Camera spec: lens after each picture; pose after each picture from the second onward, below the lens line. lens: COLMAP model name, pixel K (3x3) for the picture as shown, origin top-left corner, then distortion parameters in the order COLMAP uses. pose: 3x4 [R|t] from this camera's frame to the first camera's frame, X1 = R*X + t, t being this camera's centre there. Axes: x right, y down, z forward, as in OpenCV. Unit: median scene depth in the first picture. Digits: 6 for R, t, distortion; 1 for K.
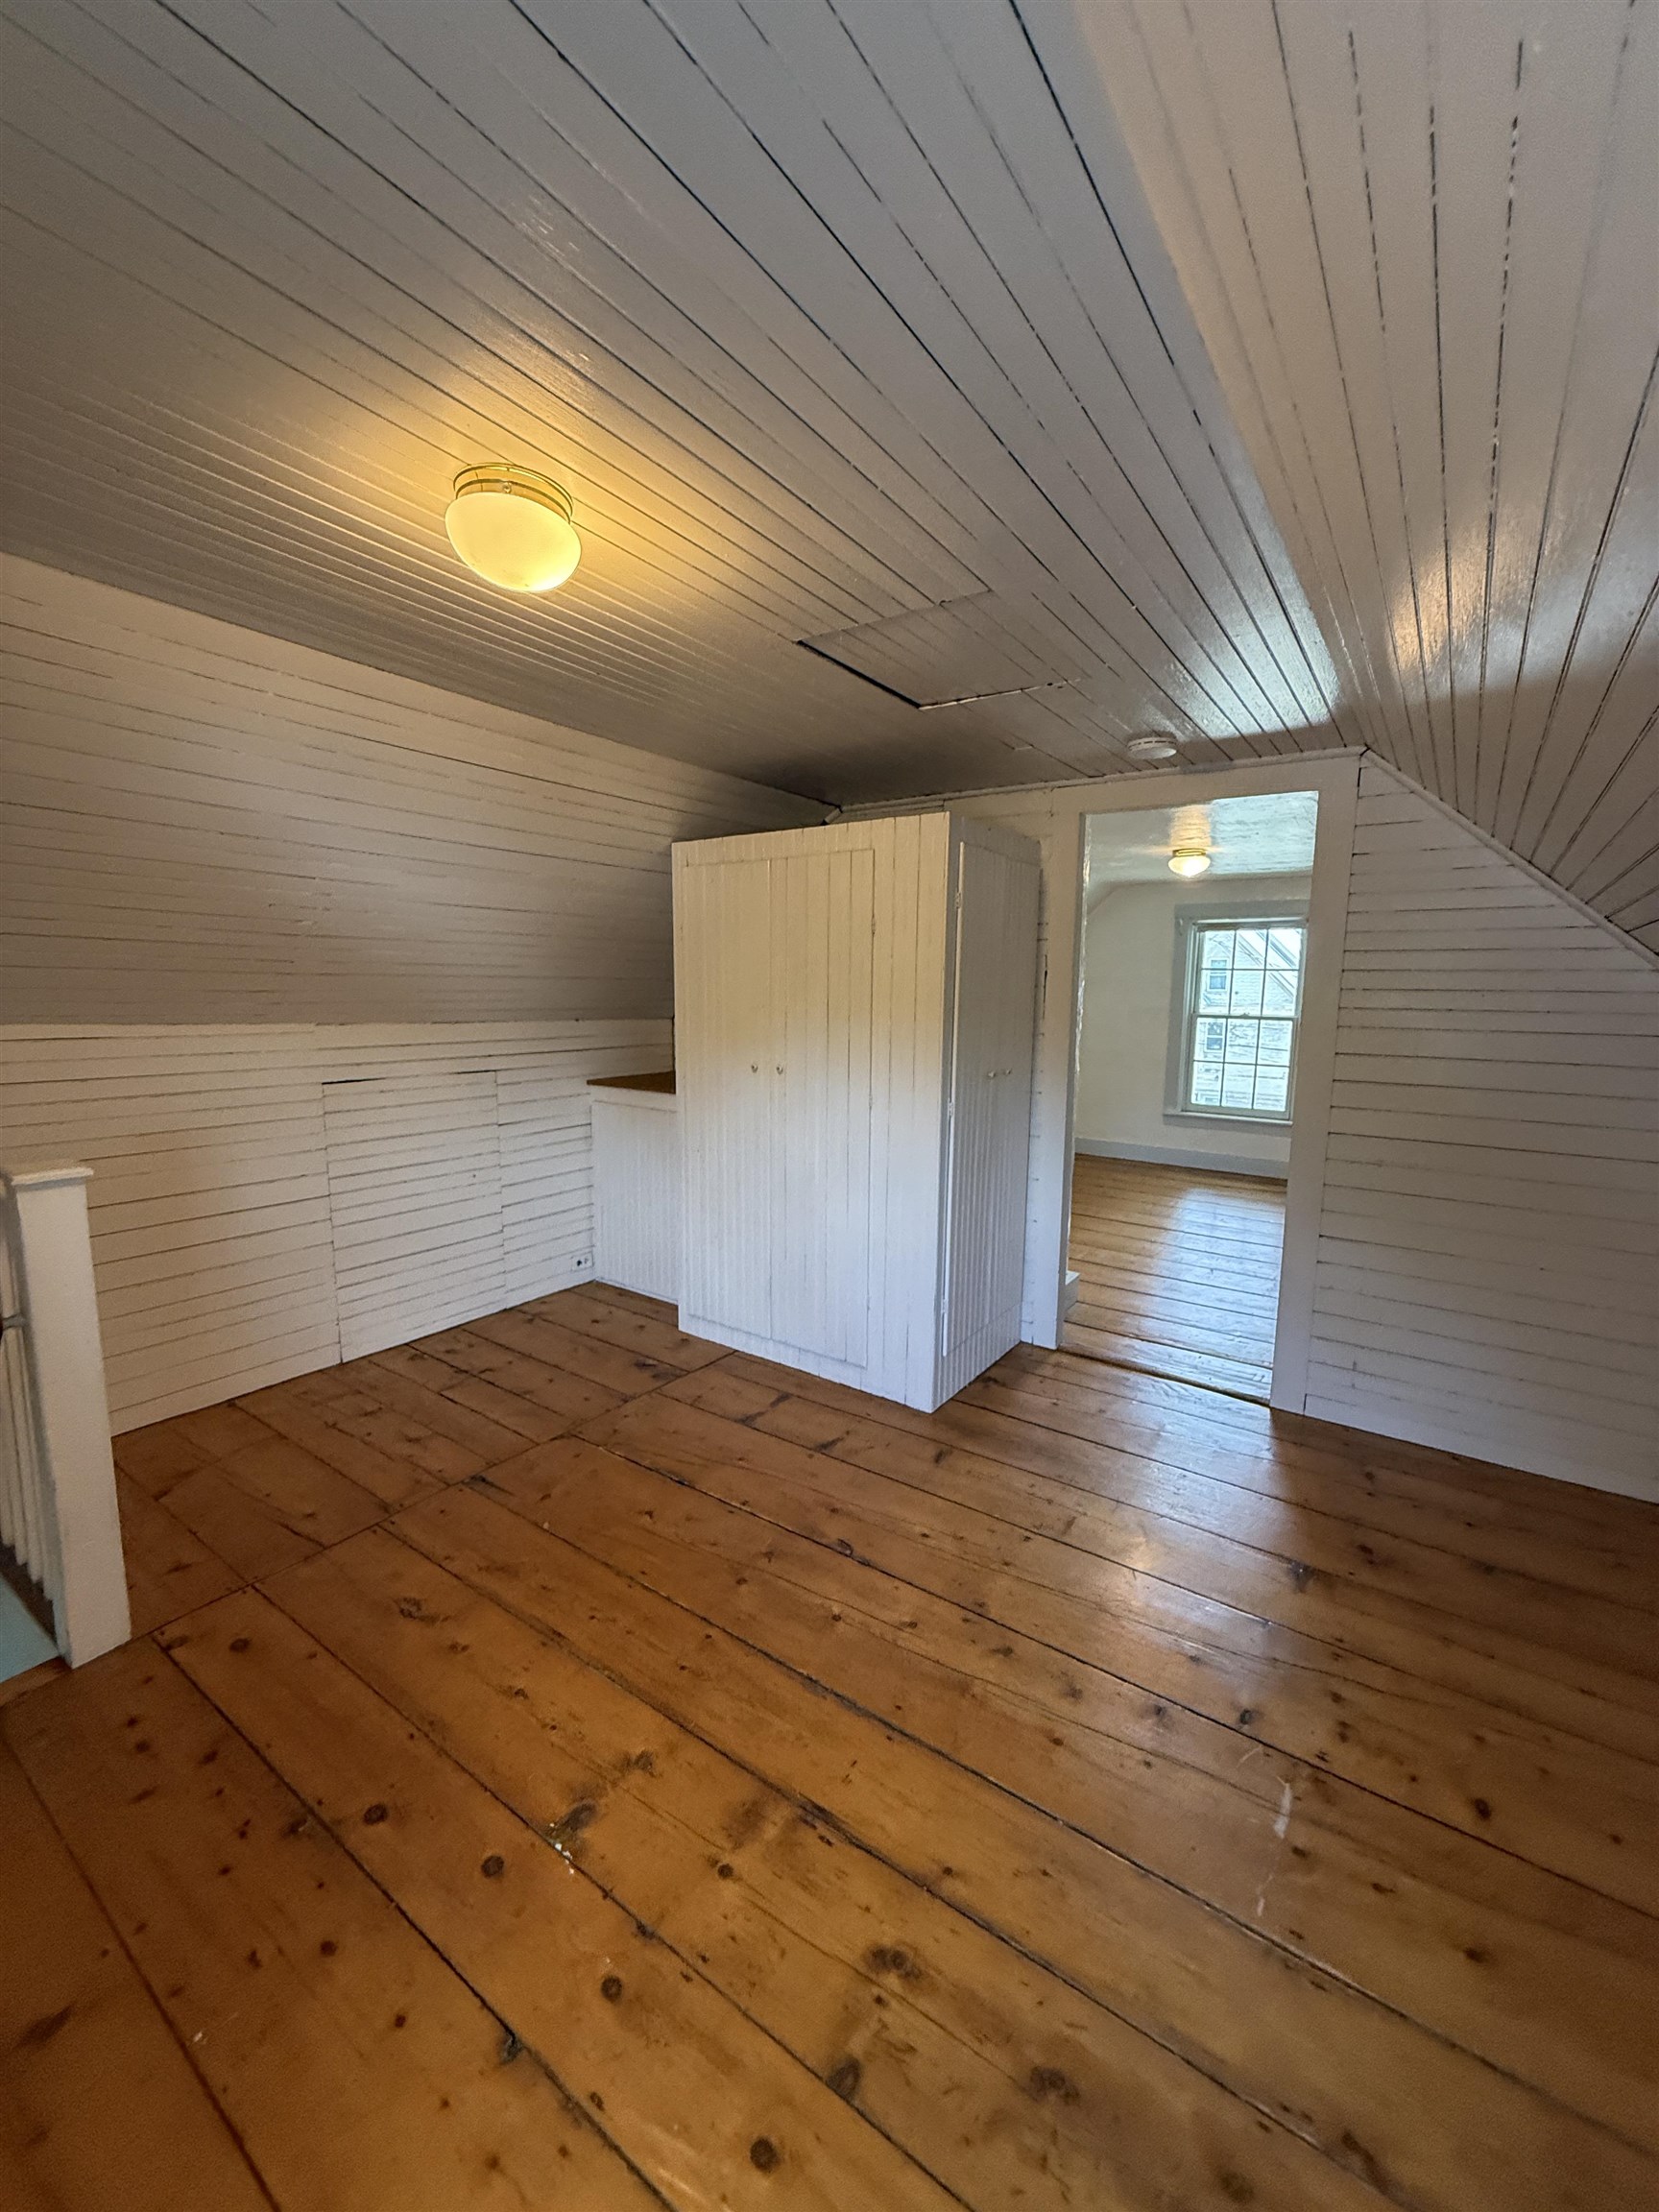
lens RADIAL K [[882.2, 0, 829.5], [0, 882.2, 1106.0], [0, 0, 1]] dist [0.001906, 0.000112]
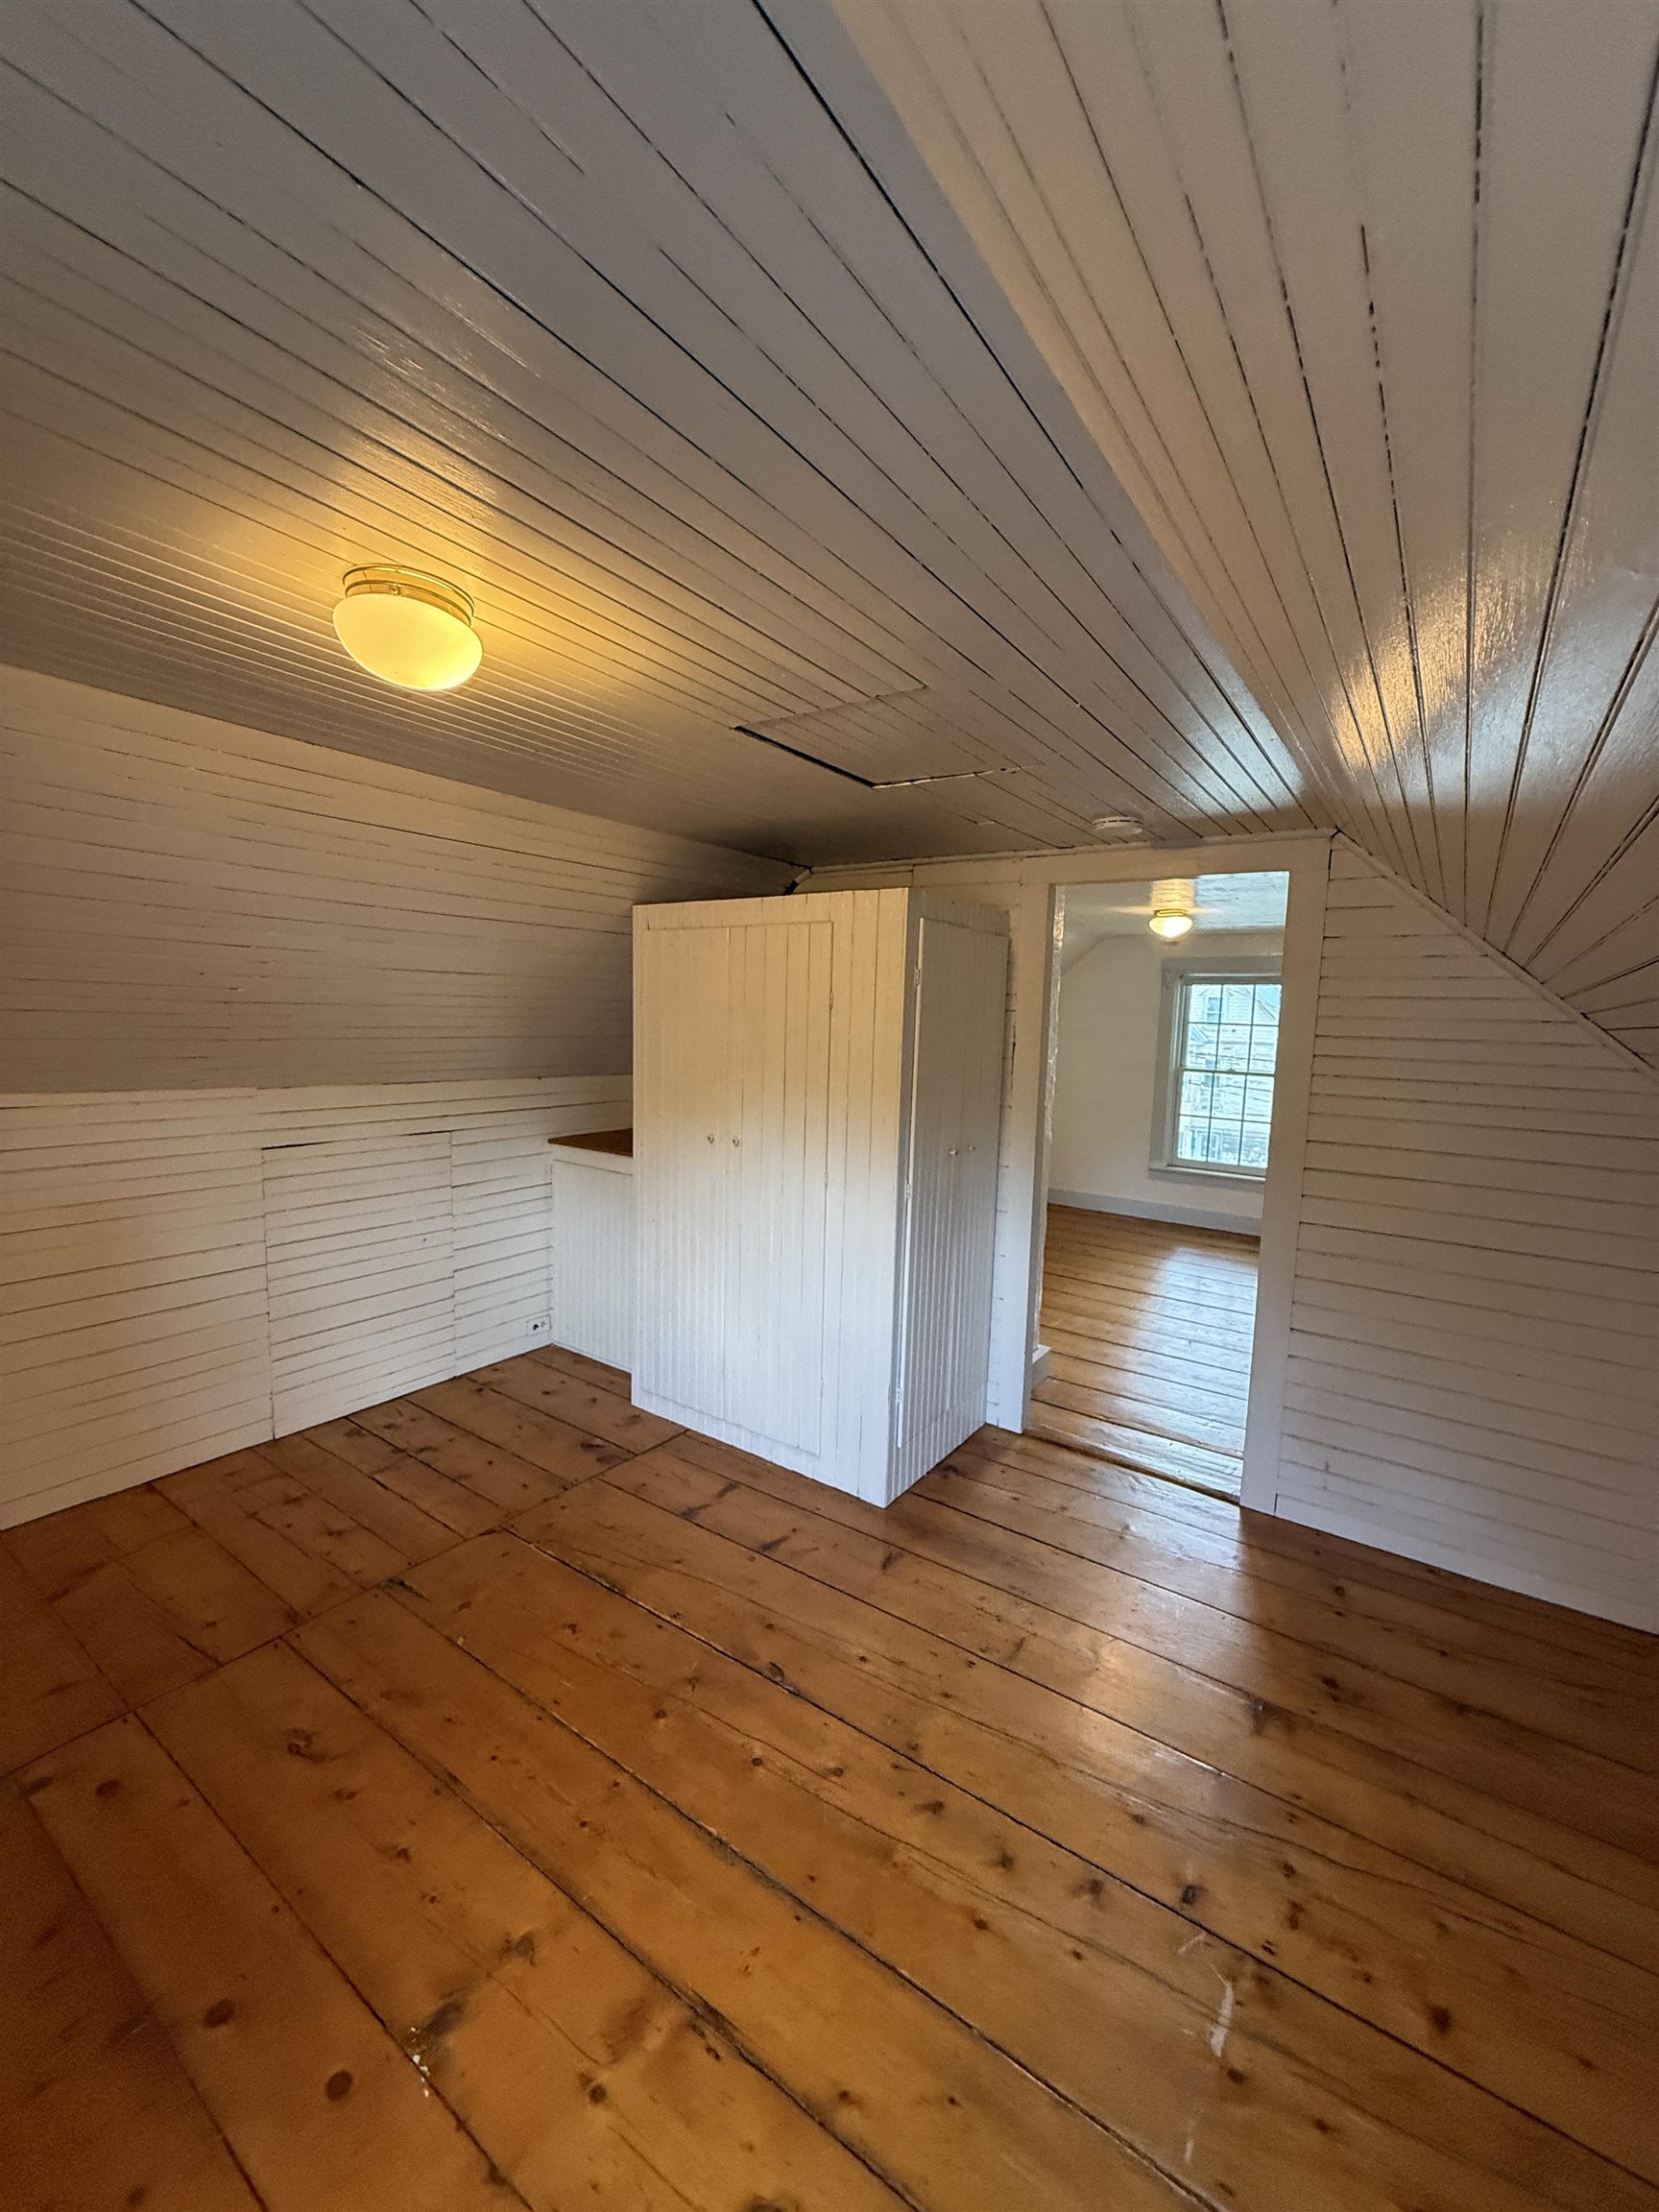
lens RADIAL K [[881.6, 0, 829.5], [0, 881.6, 1106.0], [0, 0, 1]] dist [0.001139, -0.000333]
pose [[0.999849, 0.017351, -0.000500, 0.063255], [-0.017358, 0.999408, -0.029690, -0.074037], [-0.000015, 0.029694, 0.999559, 0.043196]]
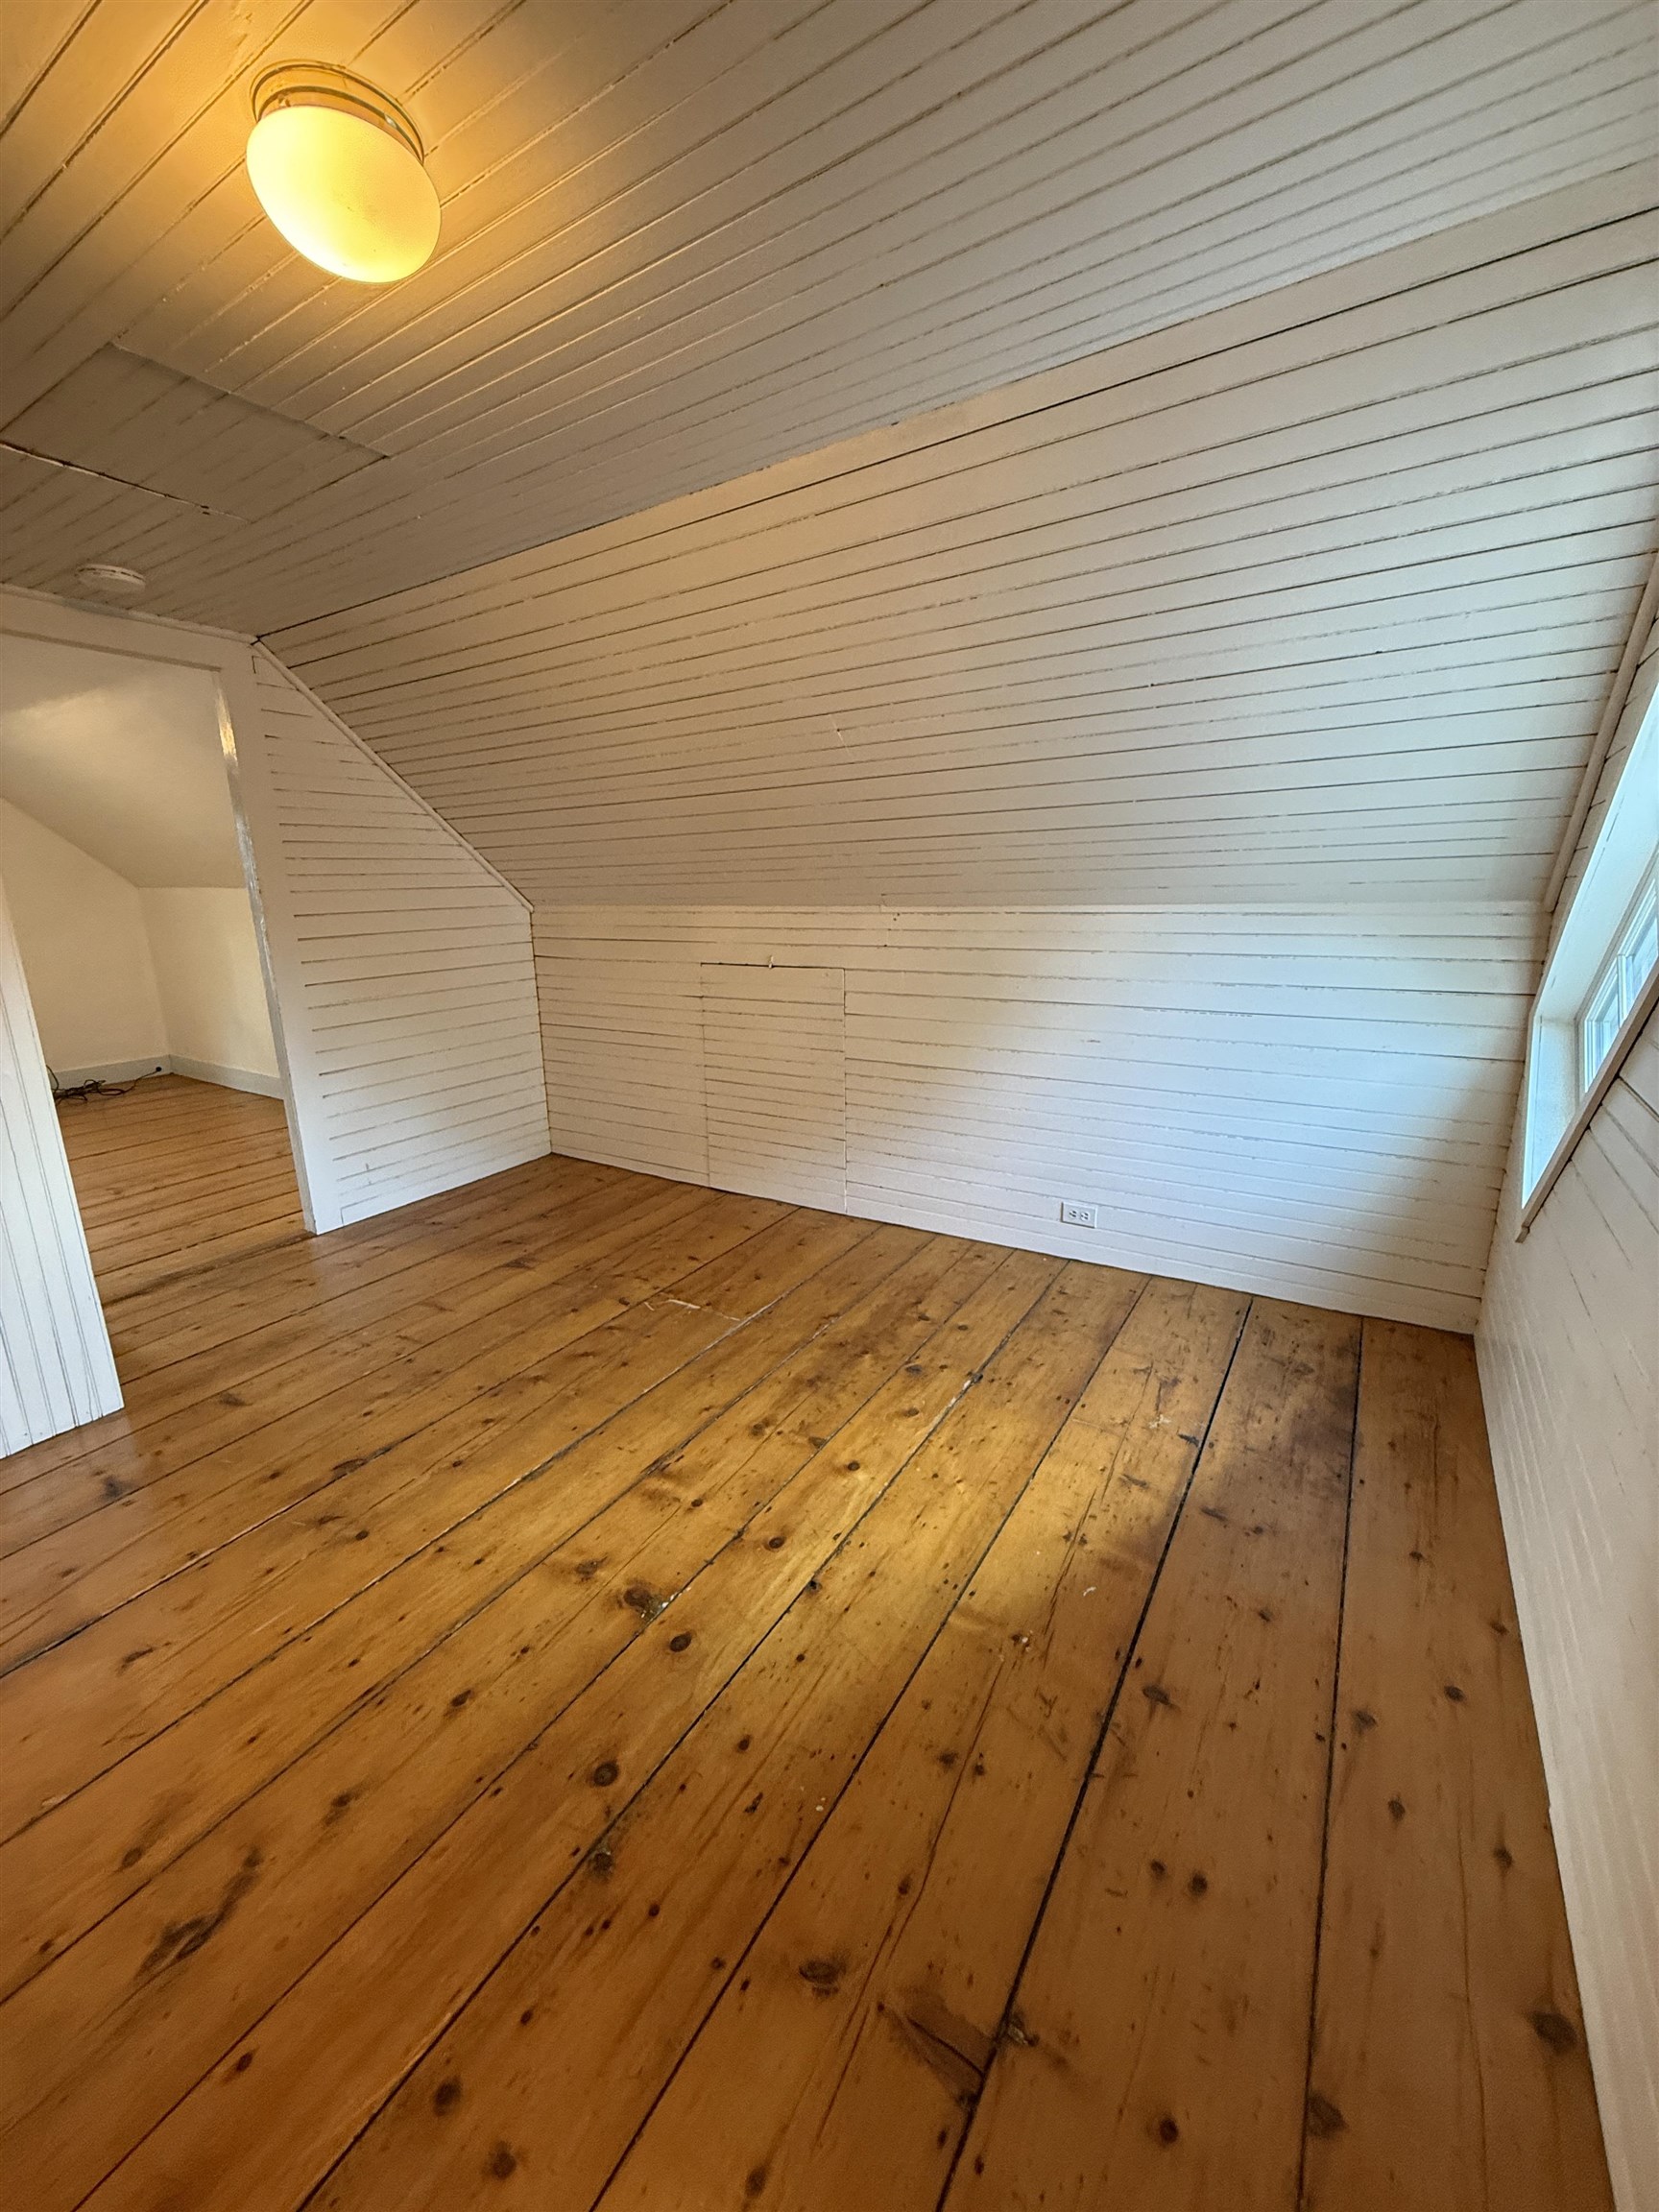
lens RADIAL K [[881.6, 0, 829.5], [0, 881.6, 1106.0], [0, 0, 1]] dist [0.001139, -0.000333]
pose [[-0.053693, -0.260782, 0.963903, -0.790620], [0.152843, 0.951775, 0.266014, -0.026698], [-0.986791, 0.161609, -0.011245, 0.444342]]
